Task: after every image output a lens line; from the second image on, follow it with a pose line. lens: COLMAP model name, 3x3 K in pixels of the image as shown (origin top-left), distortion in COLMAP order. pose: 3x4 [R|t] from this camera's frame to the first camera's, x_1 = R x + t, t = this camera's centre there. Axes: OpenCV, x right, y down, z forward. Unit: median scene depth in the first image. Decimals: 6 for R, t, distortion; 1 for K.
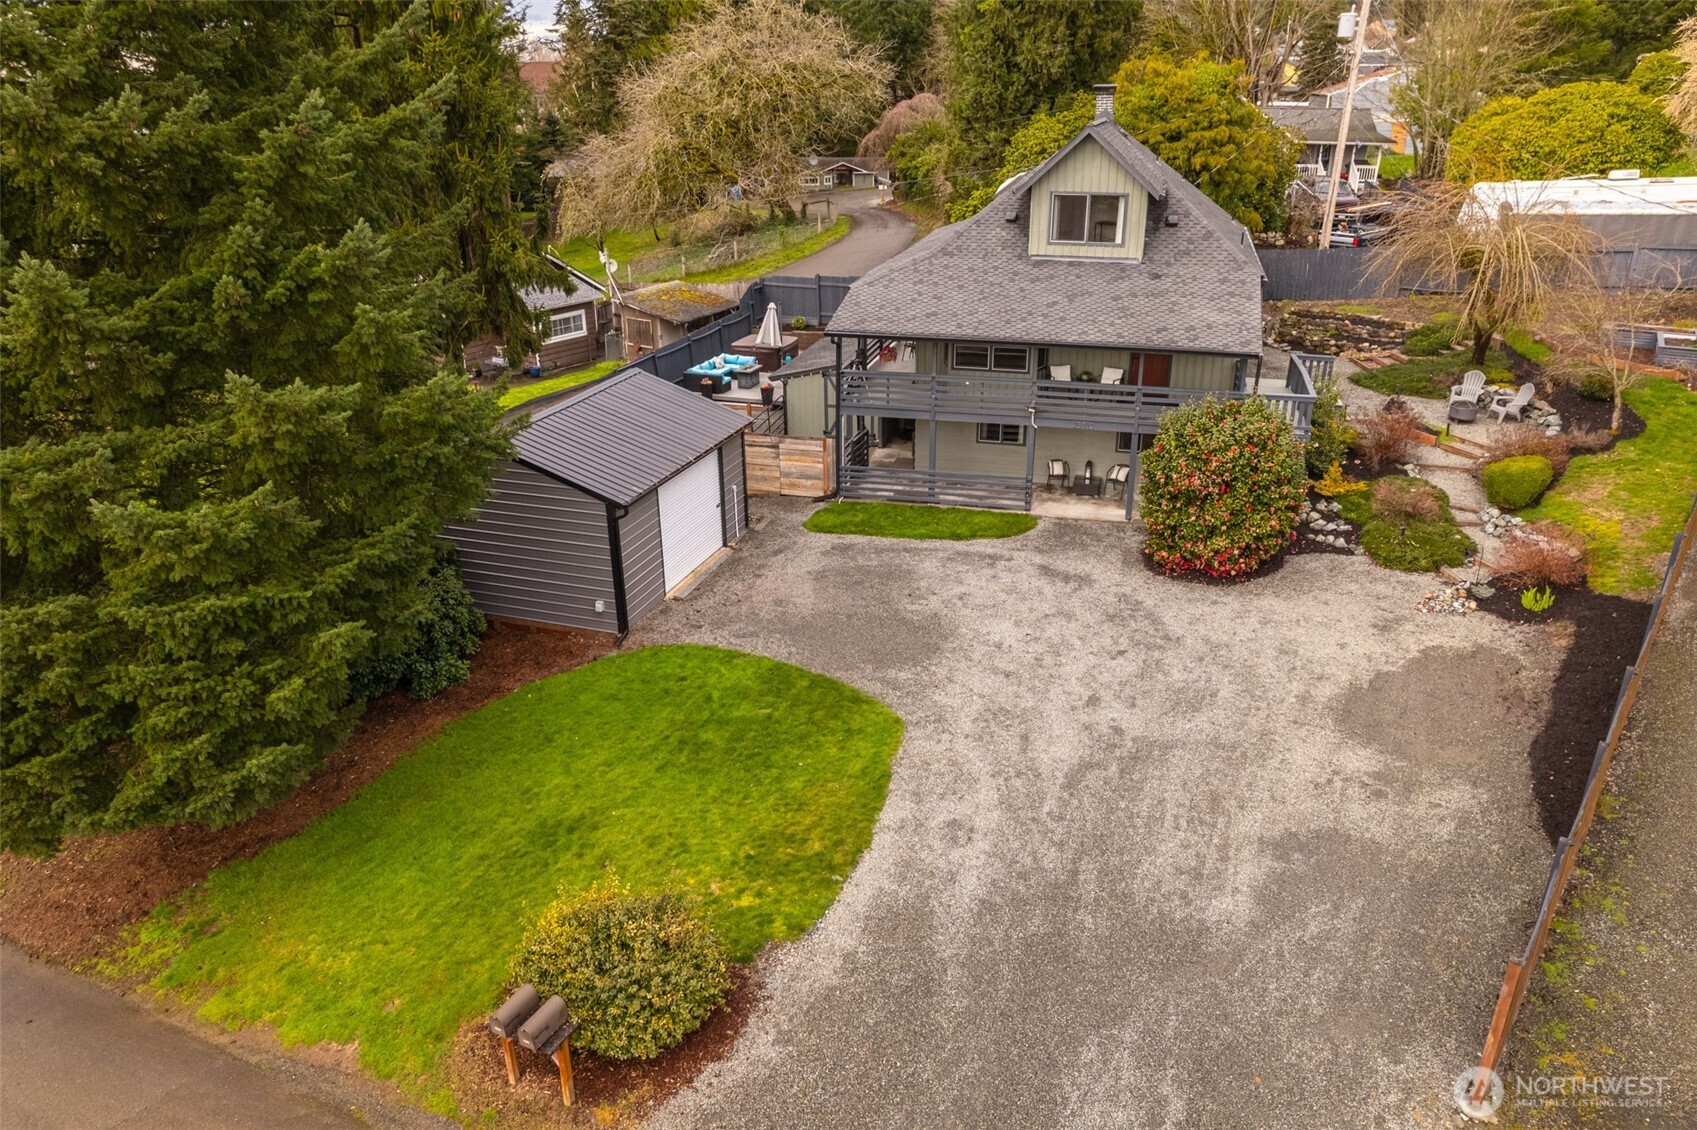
lens RADIAL K [[1159.4, 0, 859.7], [0, 1159.4, 606.8], [0, 0, 1]] dist [-0.037288, 0.000353]
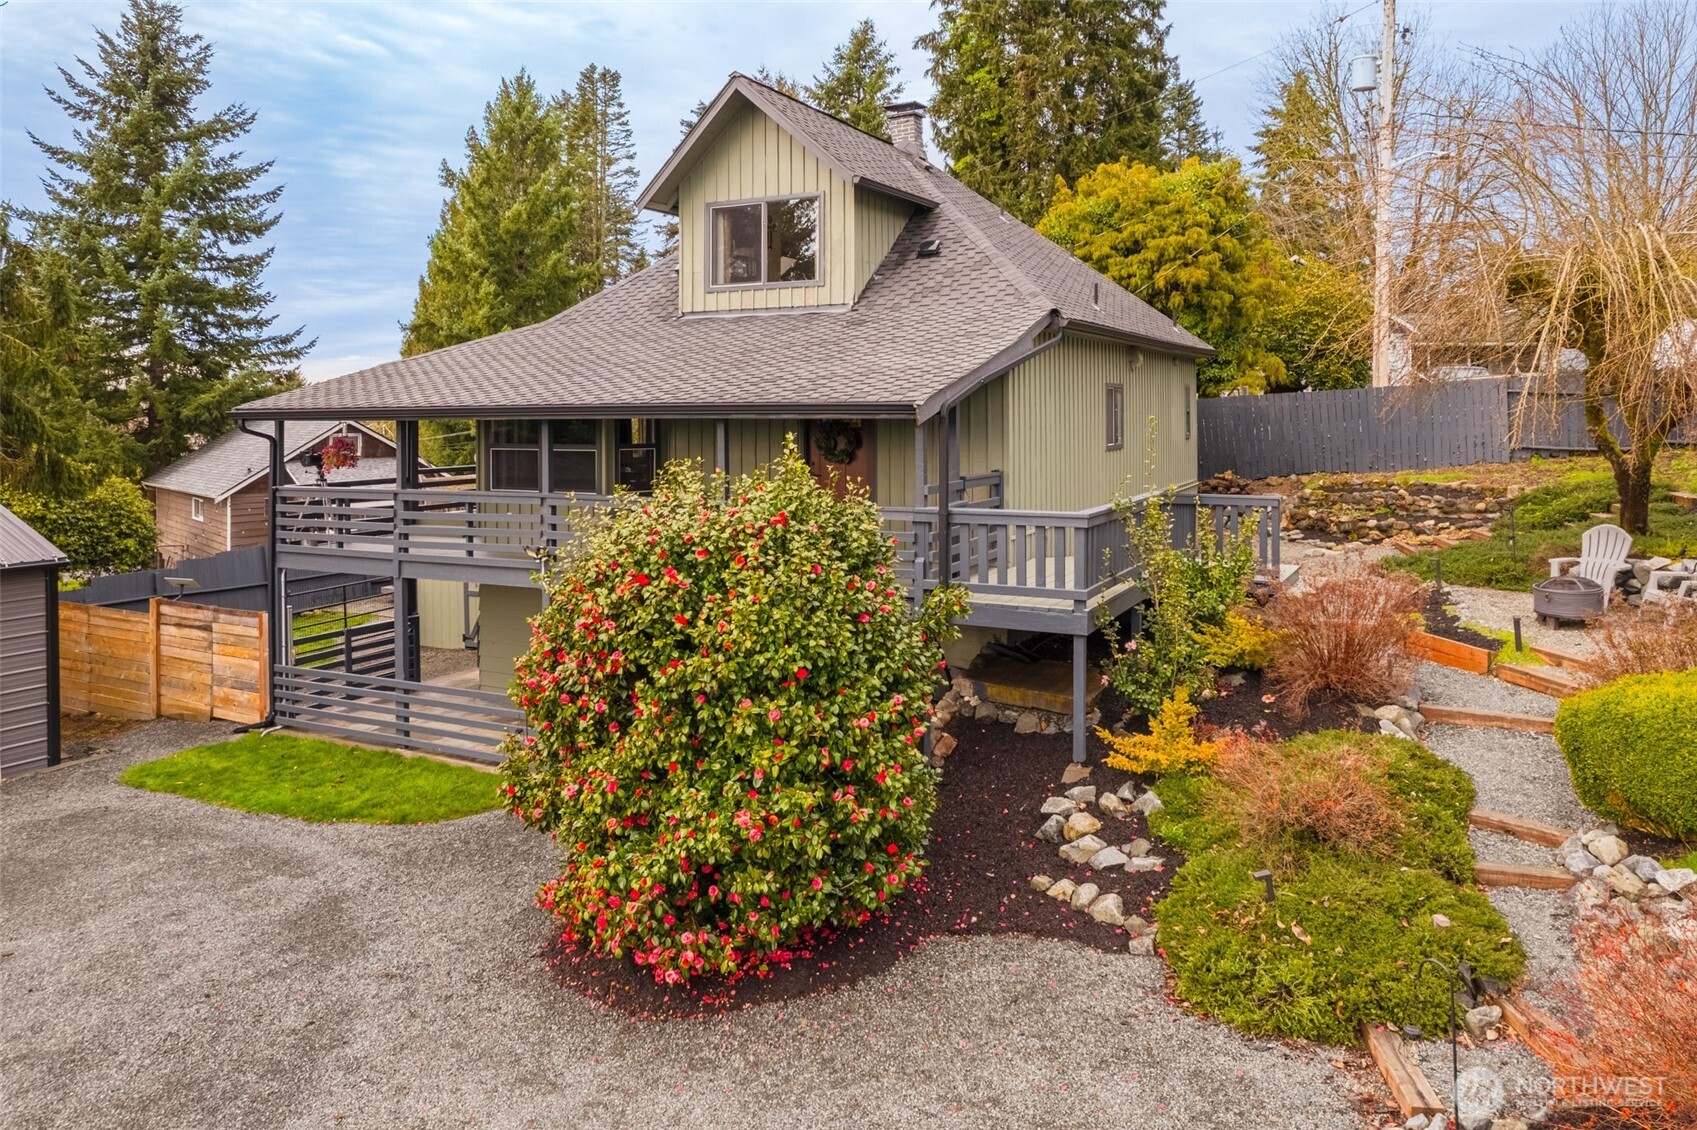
lens RADIAL K [[1151.1, 0, 854.9], [0, 1151.1, 432.6], [0, 0, 1]] dist [-0.024168, 0.003565]
pose [[0.975438, 0.003041, -0.220252, 0.368802], [-0.090355, 0.917434, -0.387494, -0.041281], [0.200888, 0.397877, 0.895175, 0.555382]]
